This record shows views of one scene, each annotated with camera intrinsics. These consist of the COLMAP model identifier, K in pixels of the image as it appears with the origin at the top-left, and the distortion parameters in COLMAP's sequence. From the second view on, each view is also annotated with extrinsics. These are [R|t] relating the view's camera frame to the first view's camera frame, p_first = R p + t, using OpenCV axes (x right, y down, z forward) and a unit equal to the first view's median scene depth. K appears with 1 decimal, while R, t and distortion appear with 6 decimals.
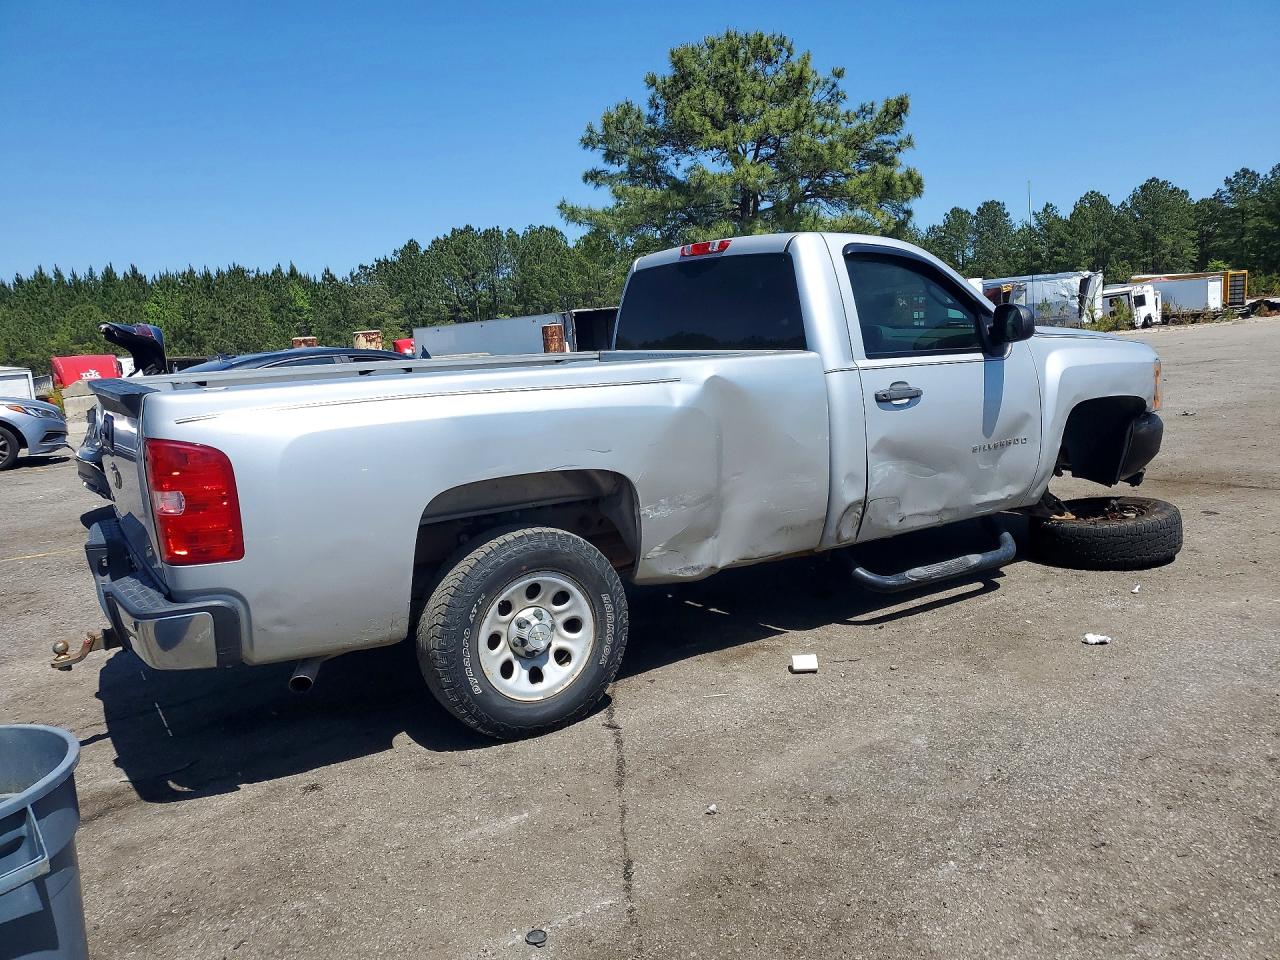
lens RADIAL K [[1011.3, 0, 633.6], [0, 1011.3, 481.0], [0, 0, 1]] dist [0.053887, -0.000472]
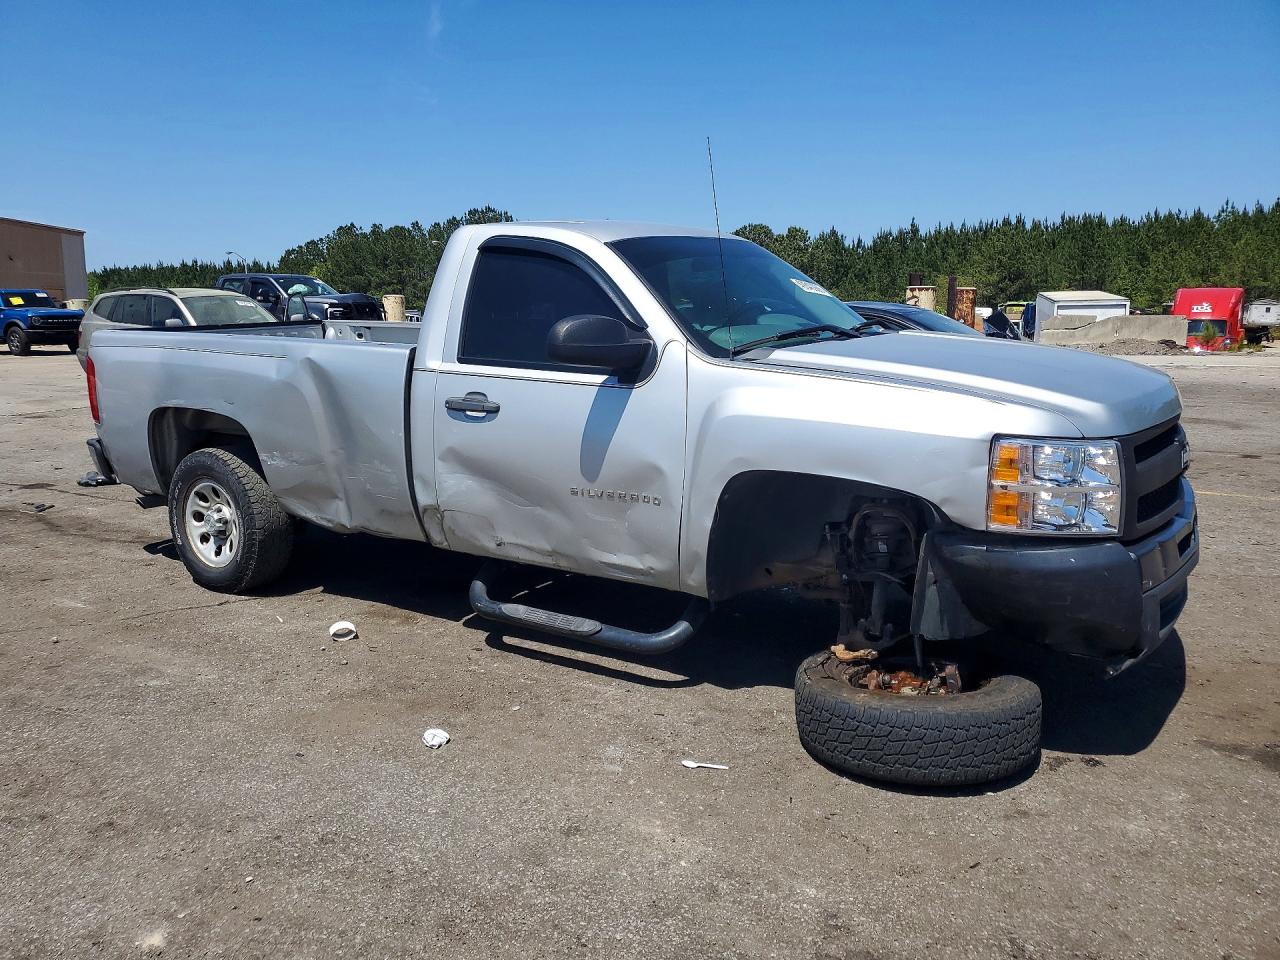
lens RADIAL K [[1011.3, 0, 633.6], [0, 1011.3, 481.0], [0, 0, 1]] dist [0.053887, -0.000472]
pose [[0.400343, 0.220627, -0.889410, 1.142999], [-0.154096, 0.972971, 0.171993, -0.198012], [0.903316, 0.068198, 0.423520, 0.747138]]
